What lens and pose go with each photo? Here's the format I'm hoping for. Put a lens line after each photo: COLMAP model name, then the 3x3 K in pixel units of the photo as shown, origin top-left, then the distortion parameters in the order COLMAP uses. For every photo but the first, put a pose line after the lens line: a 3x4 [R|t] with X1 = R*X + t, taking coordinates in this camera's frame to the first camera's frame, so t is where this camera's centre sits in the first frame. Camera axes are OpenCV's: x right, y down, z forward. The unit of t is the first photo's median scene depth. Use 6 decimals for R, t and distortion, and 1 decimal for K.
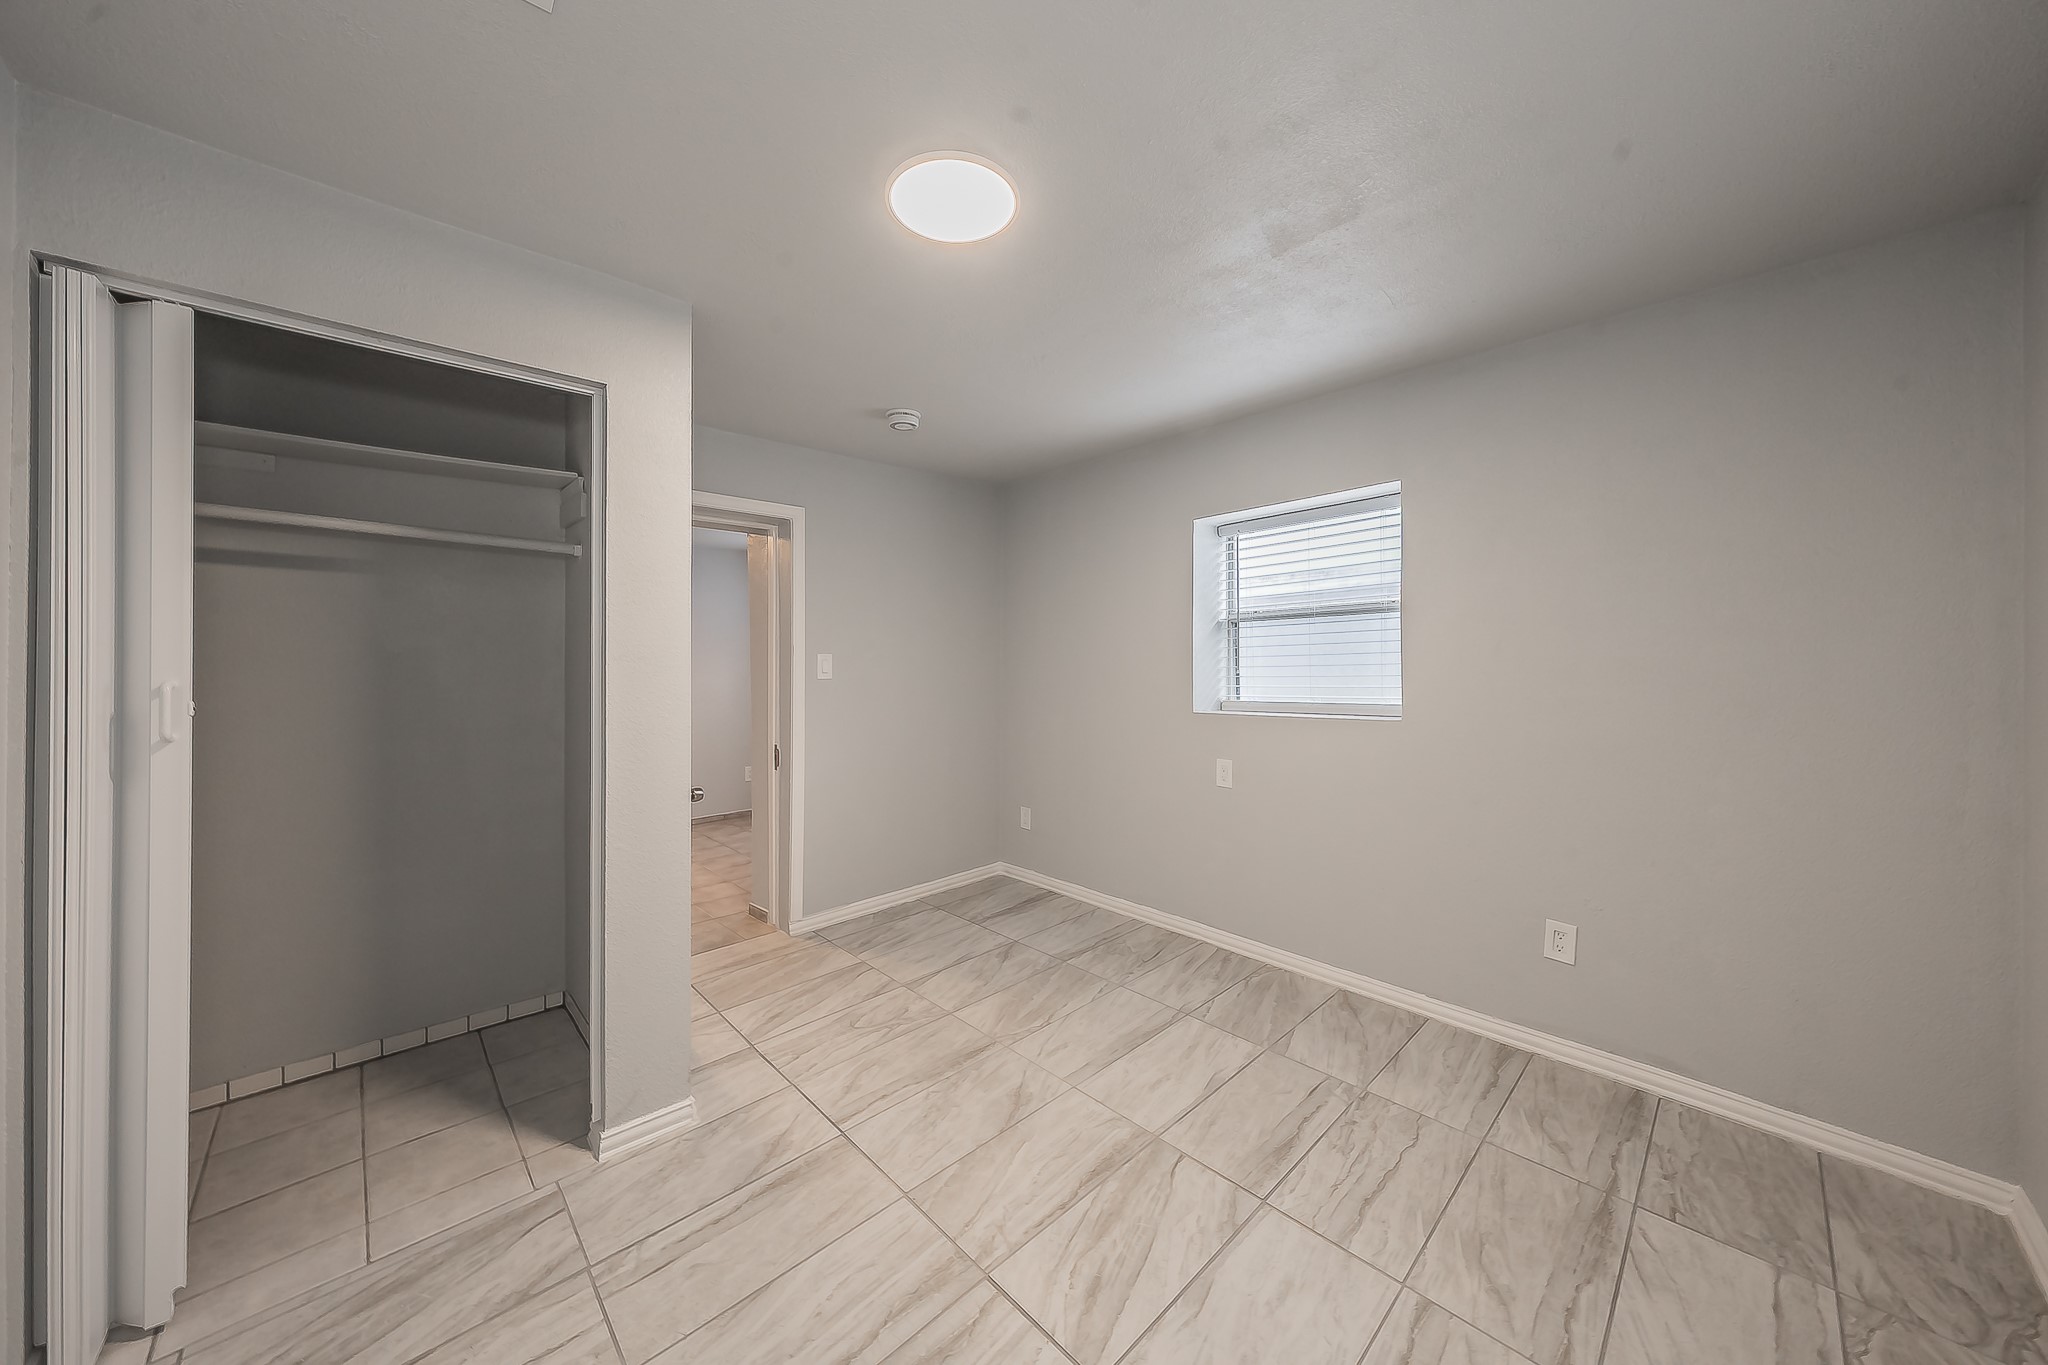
lens RADIAL K [[716.2, 0, 1018.3], [0, 716.2, 676.8], [0, 0, 1]] dist [0.002301, 0.000144]
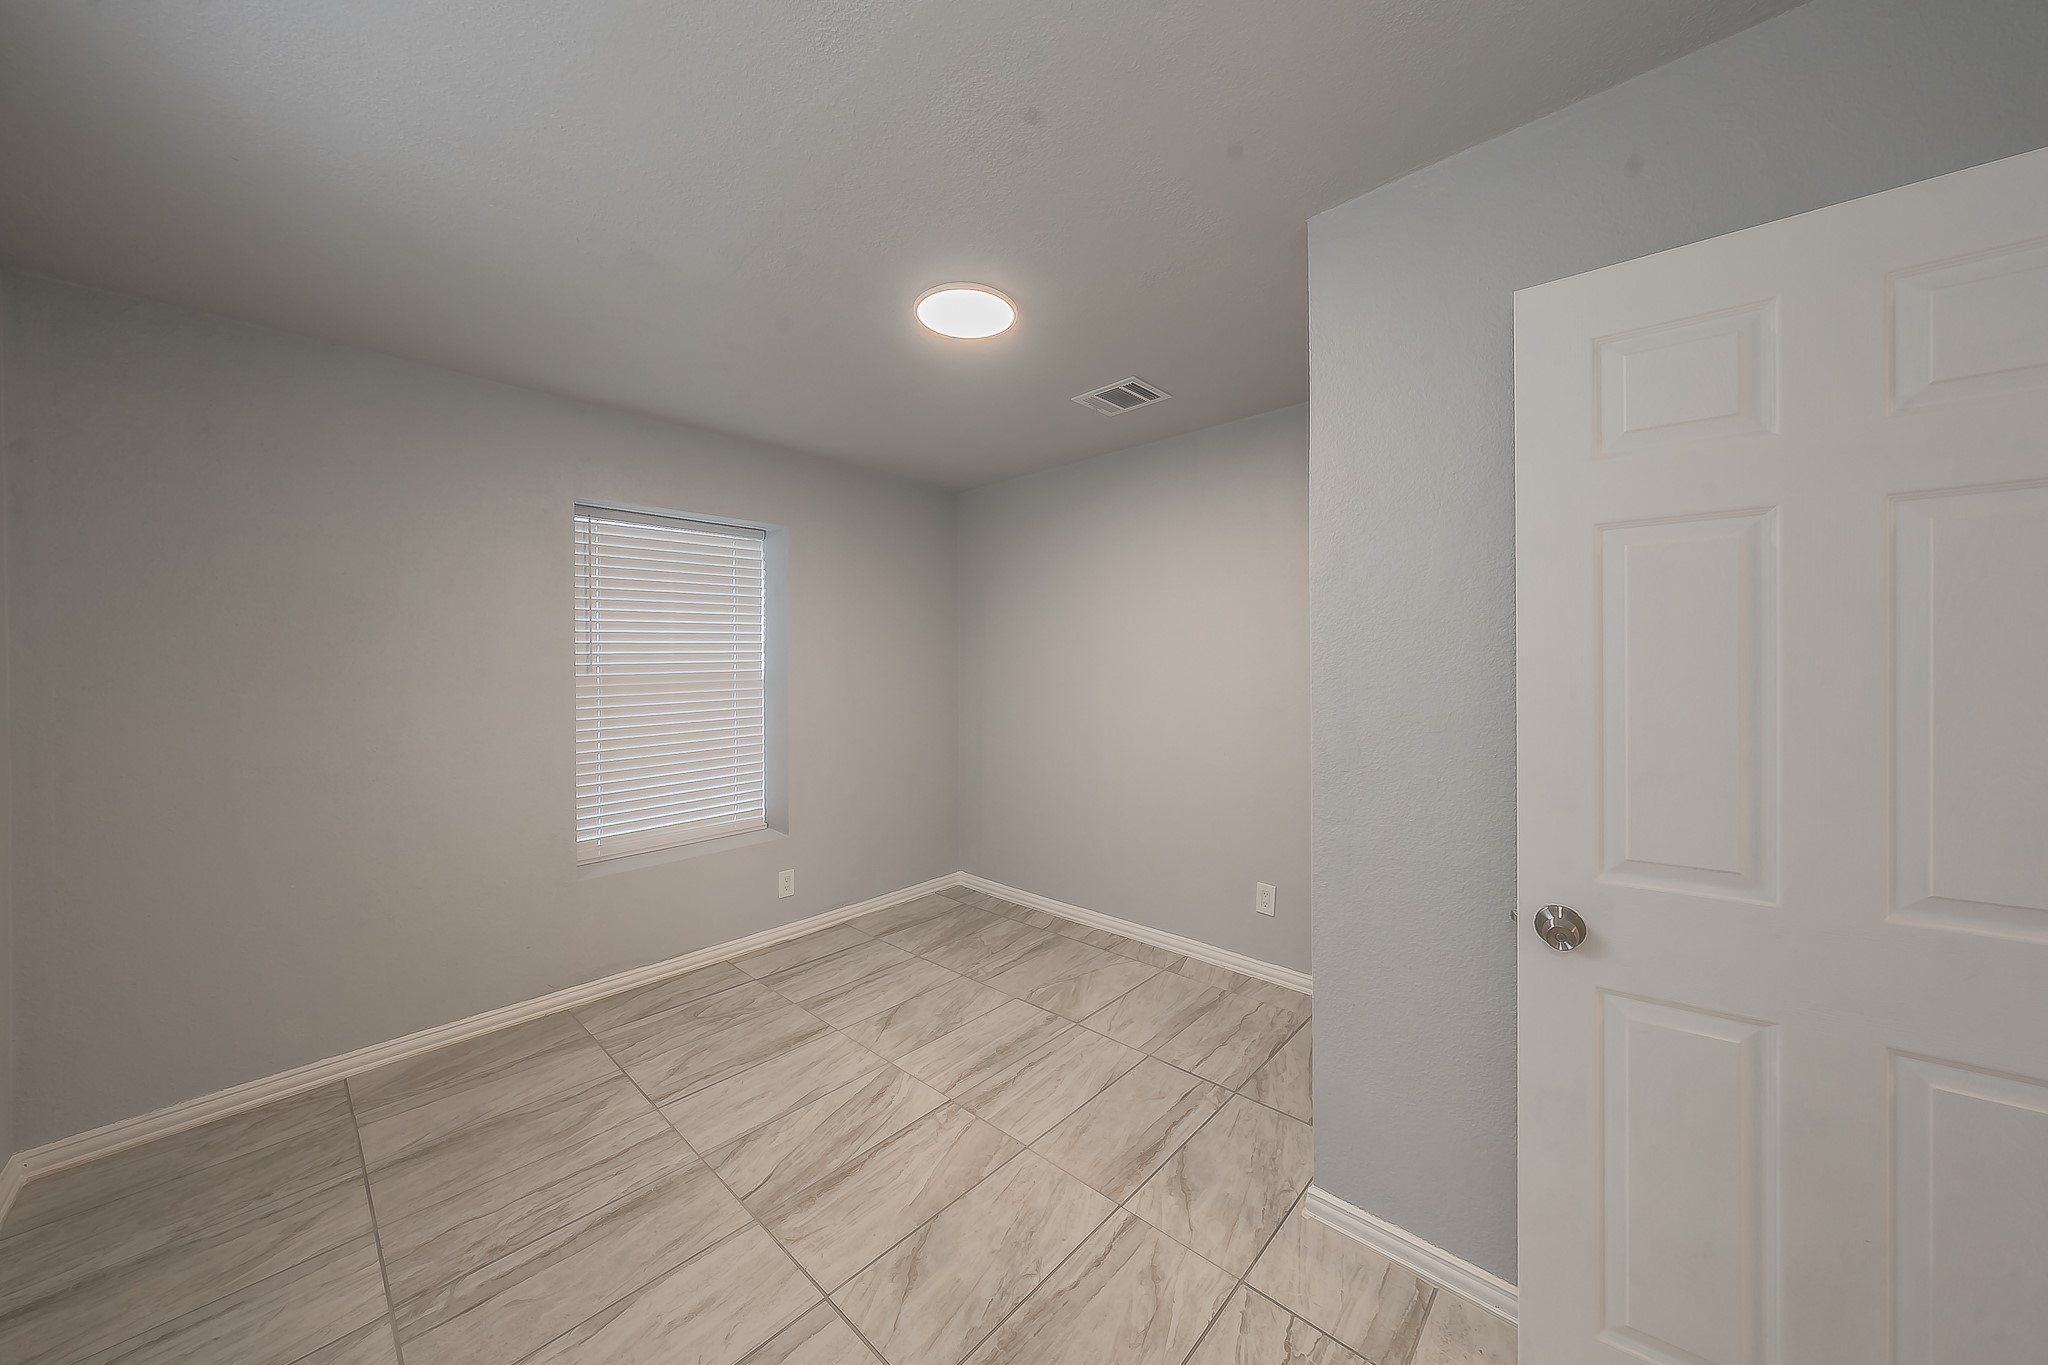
lens RADIAL K [[716.2, 0, 1018.3], [0, 716.2, 676.8], [0, 0, 1]] dist [0.002301, 0.000144]
pose [[-0.997882, 0.016402, -0.062950, -0.082478], [0.014082, 0.999211, 0.037128, -0.040971], [0.063509, 0.036163, -0.997326, 1.965615]]
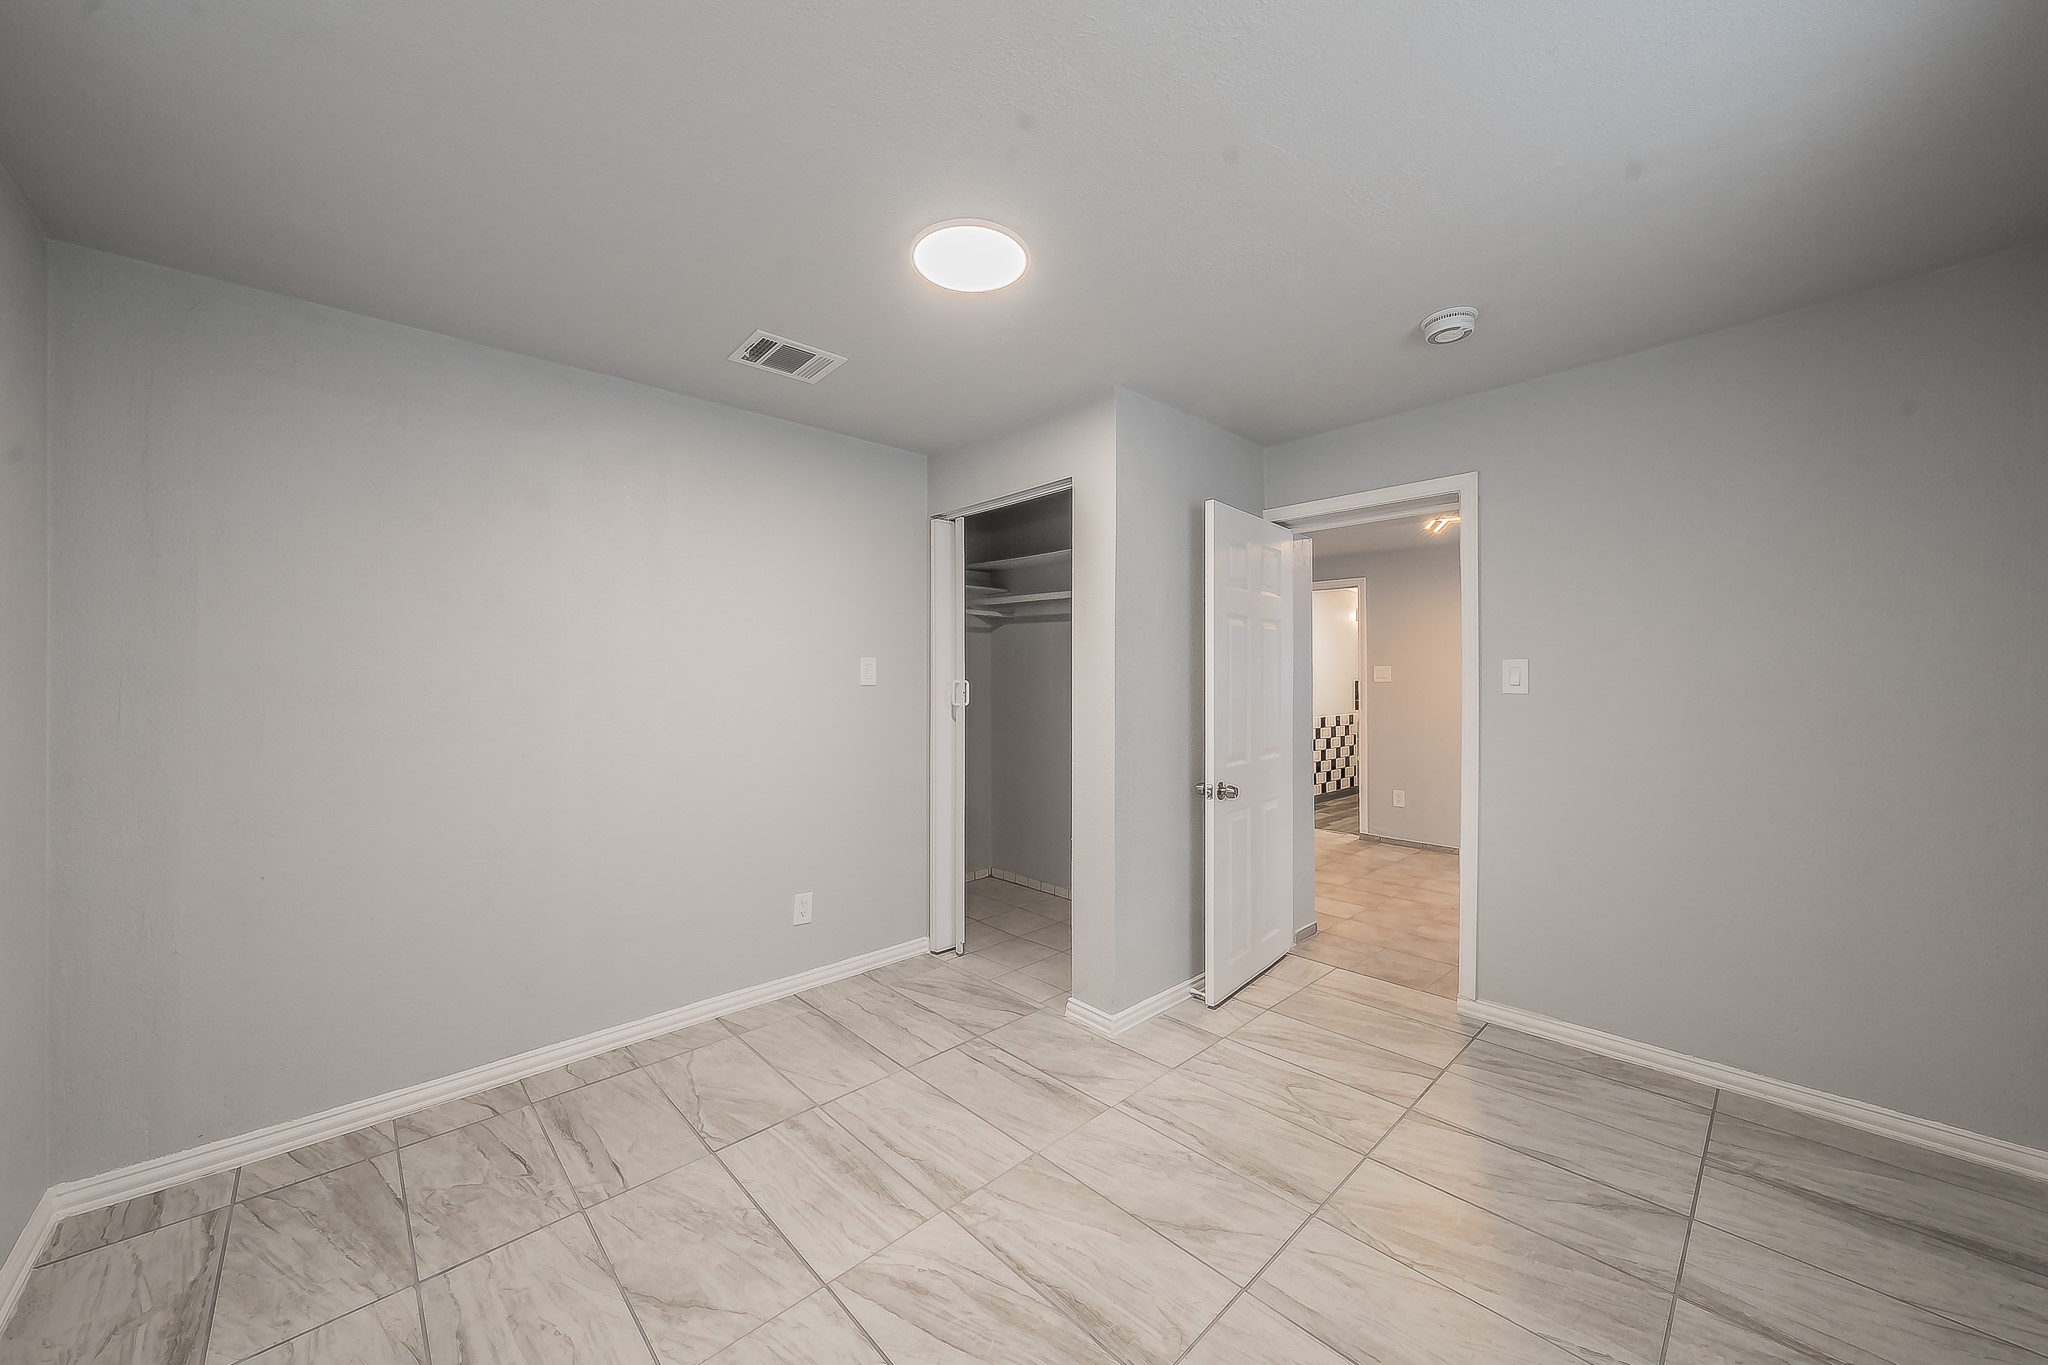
lens RADIAL K [[722.5, 0, 1028.4], [0, 722.5, 707.1], [0, 0, 1]] dist [0.000536, 0.000113]
pose [[0.002429, 0.044846, -0.998991, 0.884235], [-0.018901, 0.998818, 0.044792, -0.019924], [0.999818, 0.018773, 0.003274, 0.919436]]
